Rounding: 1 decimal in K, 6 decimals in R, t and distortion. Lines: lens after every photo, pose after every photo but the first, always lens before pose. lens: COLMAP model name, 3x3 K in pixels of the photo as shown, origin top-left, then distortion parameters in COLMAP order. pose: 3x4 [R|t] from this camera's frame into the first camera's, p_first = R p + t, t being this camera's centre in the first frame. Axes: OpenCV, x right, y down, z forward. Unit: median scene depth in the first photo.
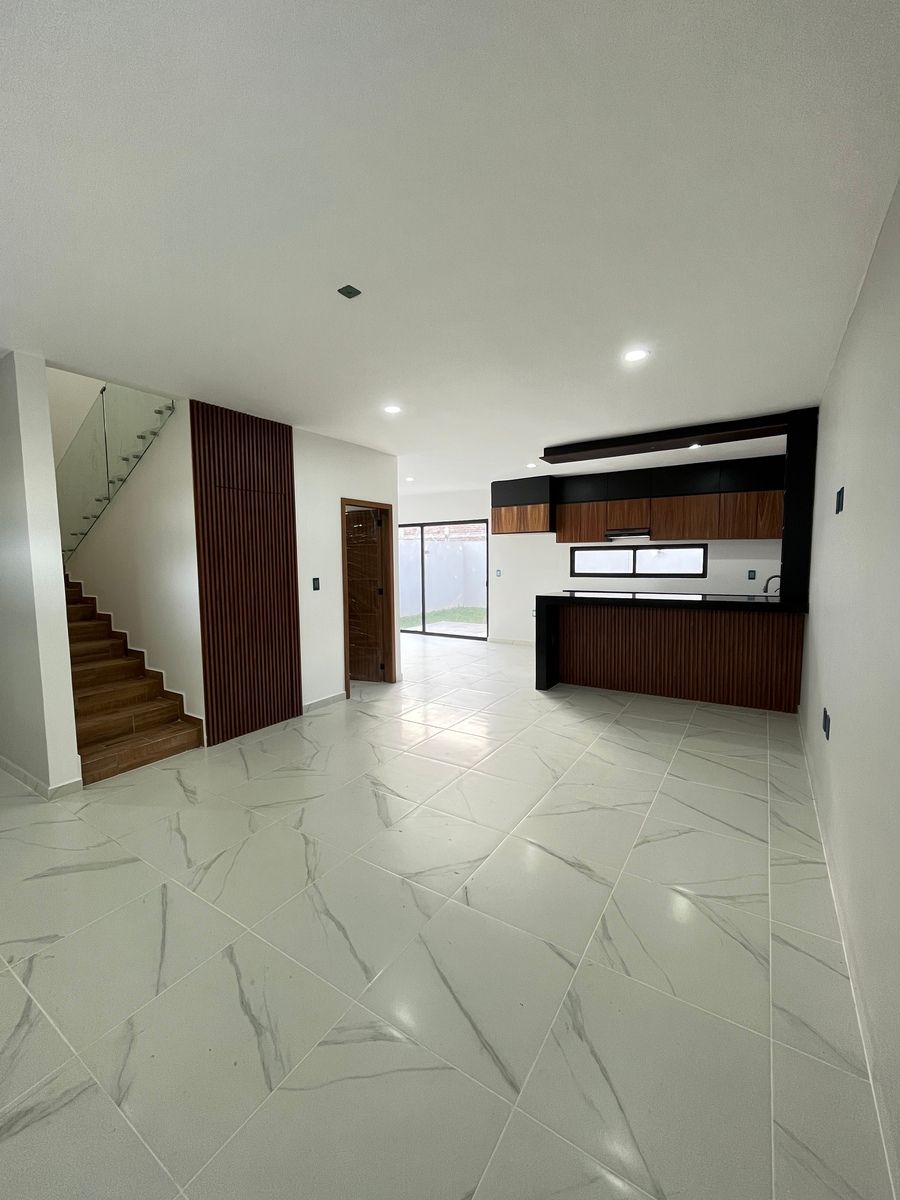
lens RADIAL K [[487.4, 0, 448.5], [0, 487.4, 601.8], [0, 0, 1]] dist [-0.003575, 0.000204]
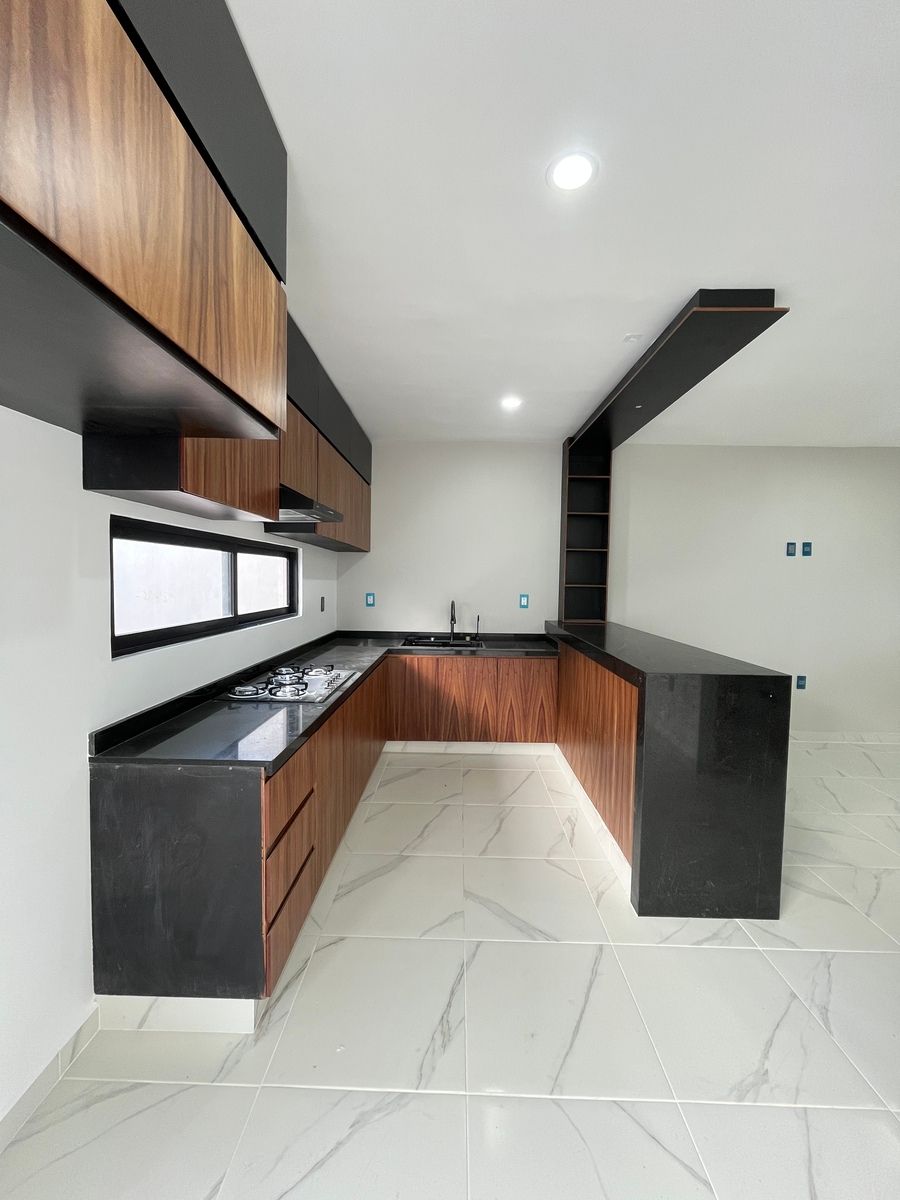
lens RADIAL K [[487.4, 0, 448.6], [0, 487.4, 599.0], [0, 0, 1]] dist [-0.003575, 0.000204]
pose [[-0.526173, -0.031890, 0.849779, -0.000858], [0.066383, 0.994707, 0.078433, -0.096115], [-0.847783, 0.097680, -0.521271, 1.136527]]
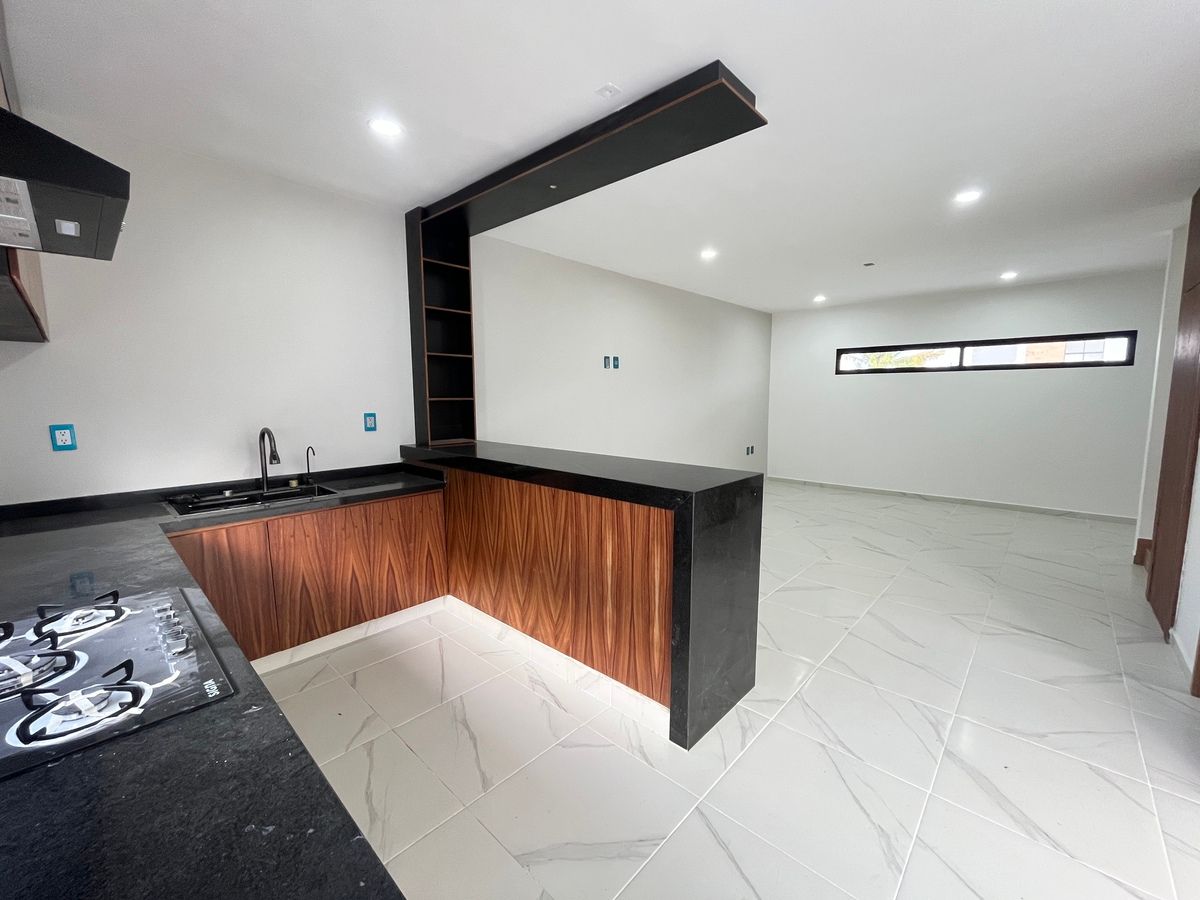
lens RADIAL K [[487.4, 0, 600.5], [0, 487.4, 450.3], [0, 0, 1]] dist [-0.003575, 0.000204]
pose [[-0.984933, -0.004048, 0.172891, 0.196398], [0.030746, 0.979701, 0.198091, -0.096631], [-0.170183, 0.200422, -0.964815, 1.144205]]
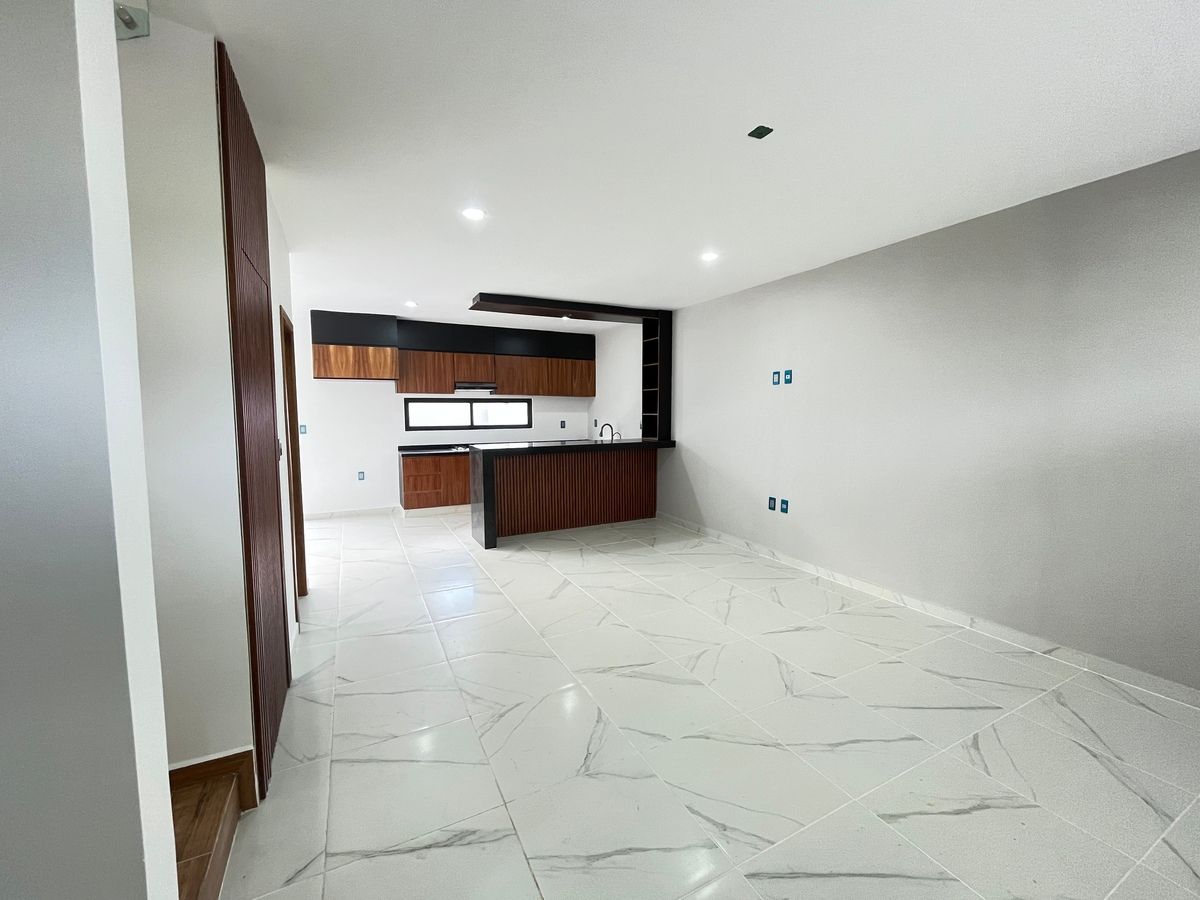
lens RADIAL K [[487.4, 0, 601.9], [0, 487.4, 449.9], [0, 0, 1]] dist [-0.003575, 0.000204]
pose [[0.493857, -0.061051, 0.867397, -0.414786], [0.073920, 0.996869, 0.028077, -0.016547], [-0.866395, 0.050252, 0.496824, 0.270248]]
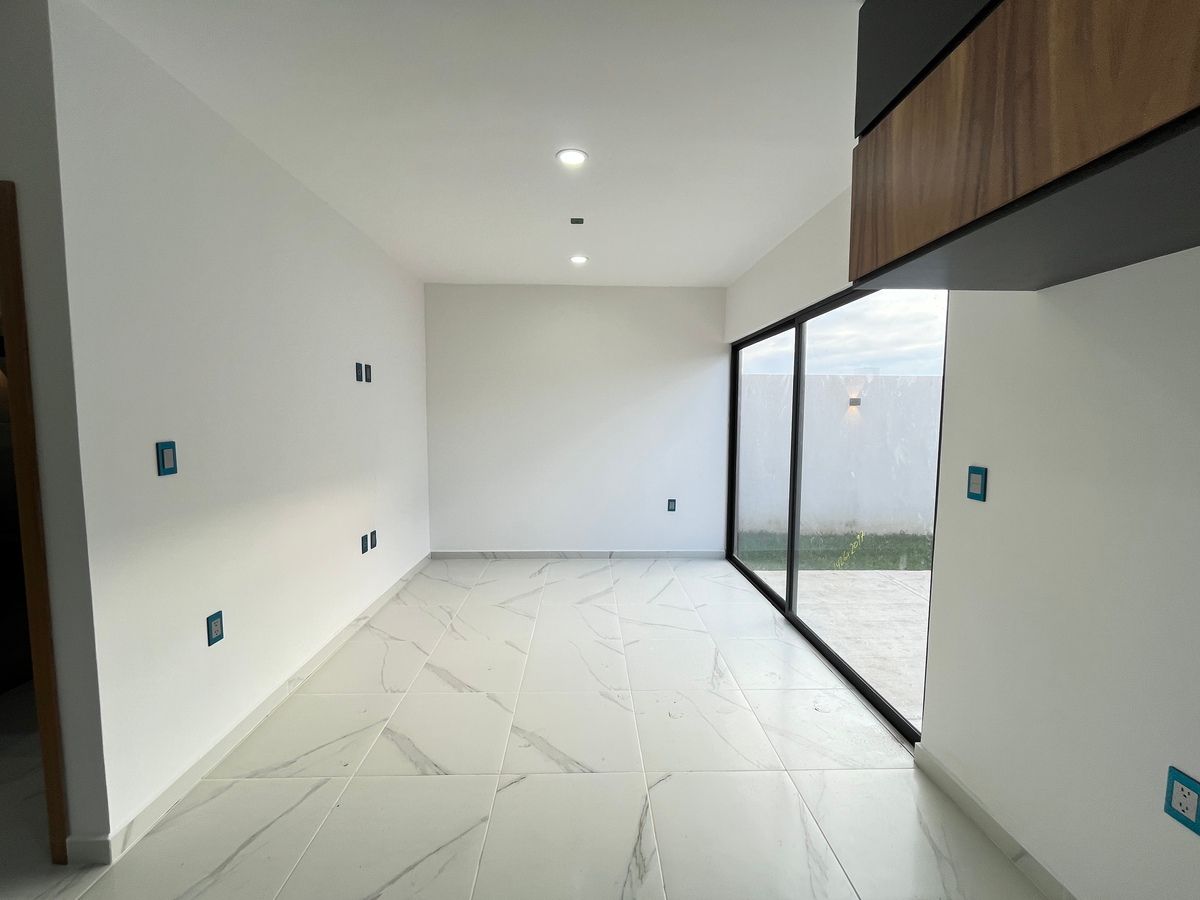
lens RADIAL K [[487.4, 0, 597.9], [0, 487.4, 452.2], [0, 0, 1]] dist [-0.003575, 0.000204]
pose [[0.571224, 0.075921, -0.817275, 0.224942], [-0.081334, 0.996048, 0.035680, -0.082877], [0.816754, 0.046091, 0.575142, 0.935953]]
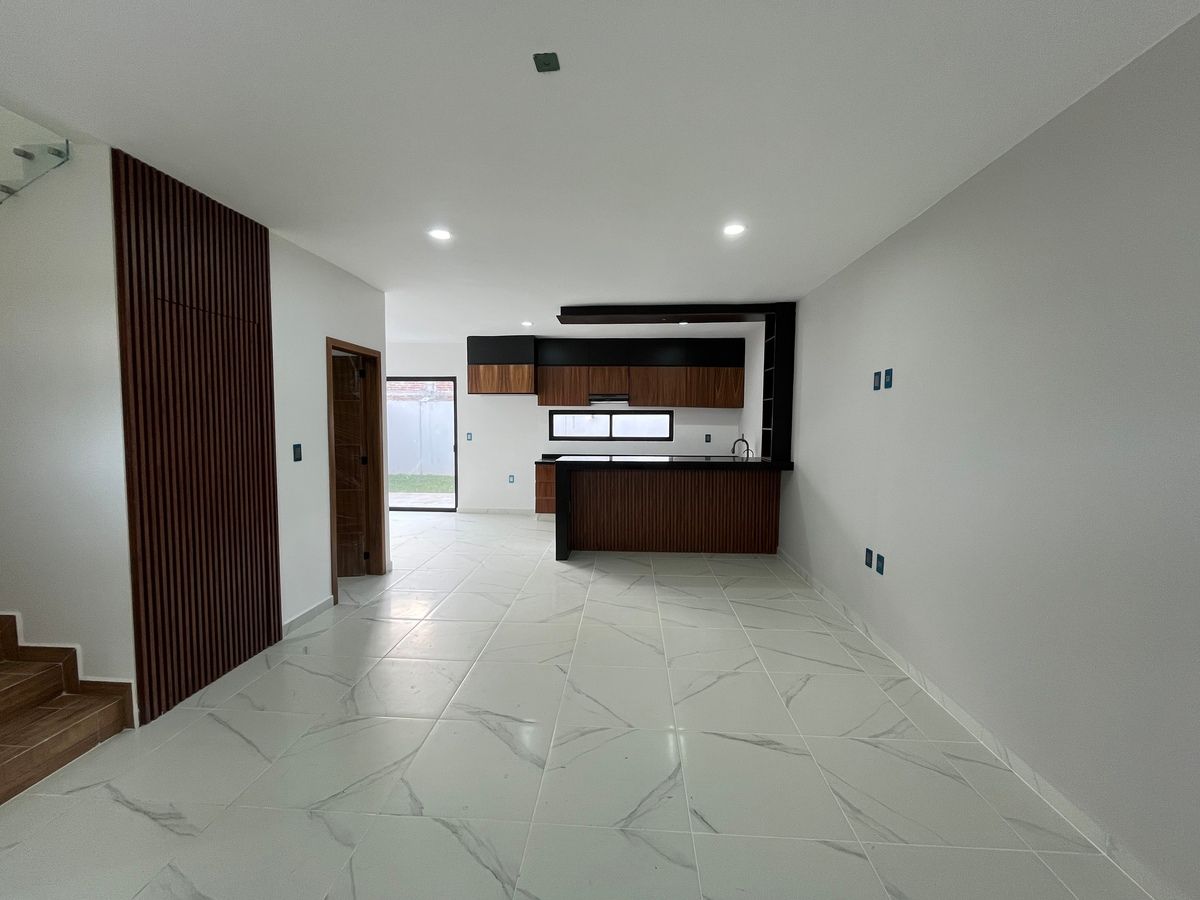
lens RADIAL K [[487.4, 0, 601.0], [0, 487.4, 452.2], [0, 0, 1]] dist [-0.003575, 0.000204]
pose [[0.869415, -0.016052, 0.493822, -0.168375], [0.028292, 0.999450, -0.017322, -0.008502], [-0.493272, 0.029031, 0.869391, 0.107972]]
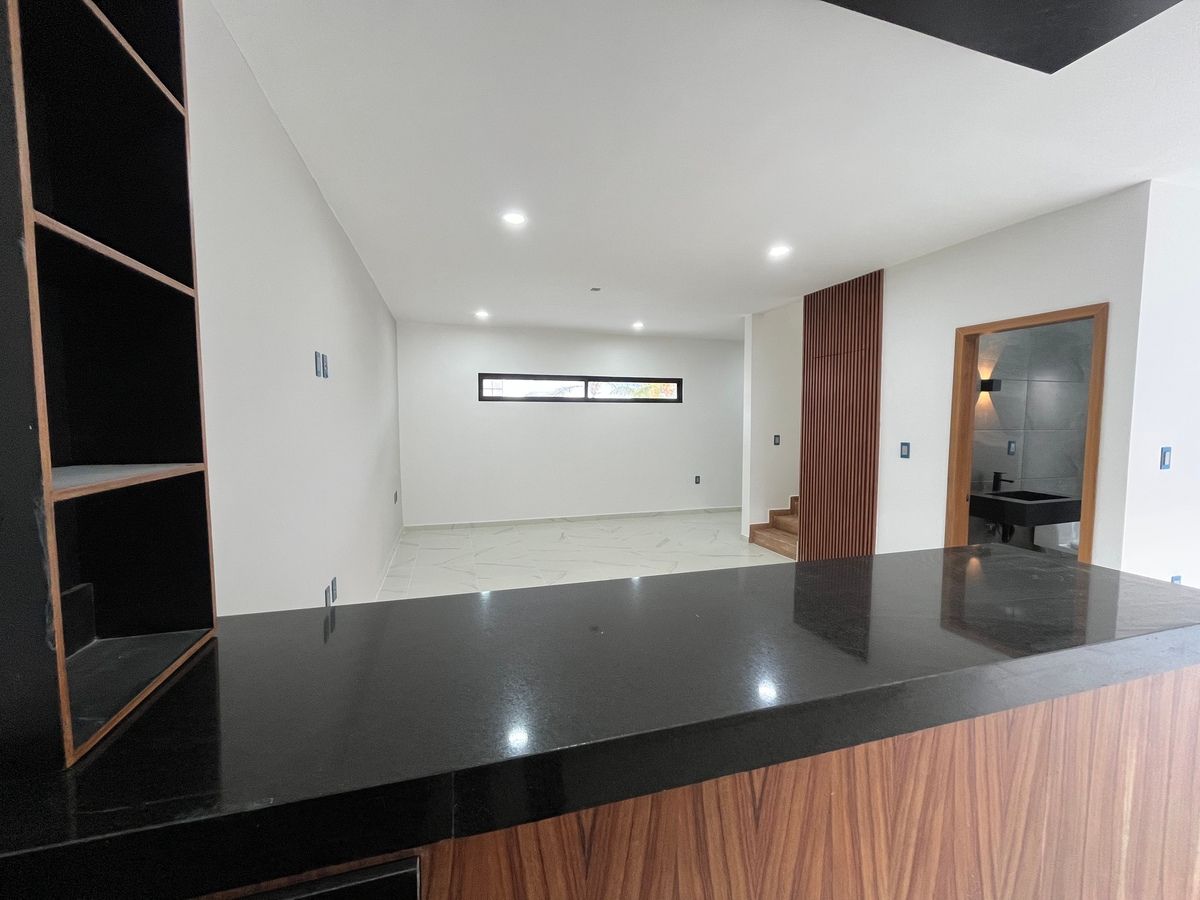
lens RADIAL K [[487.4, 0, 600.2], [0, 487.4, 451.5], [0, 0, 1]] dist [-0.003575, 0.000204]
pose [[-0.646521, 0.062894, -0.760299, 0.462067], [-0.062431, 0.988892, 0.134892, -0.078368], [0.760337, 0.134677, -0.635413, 0.799797]]
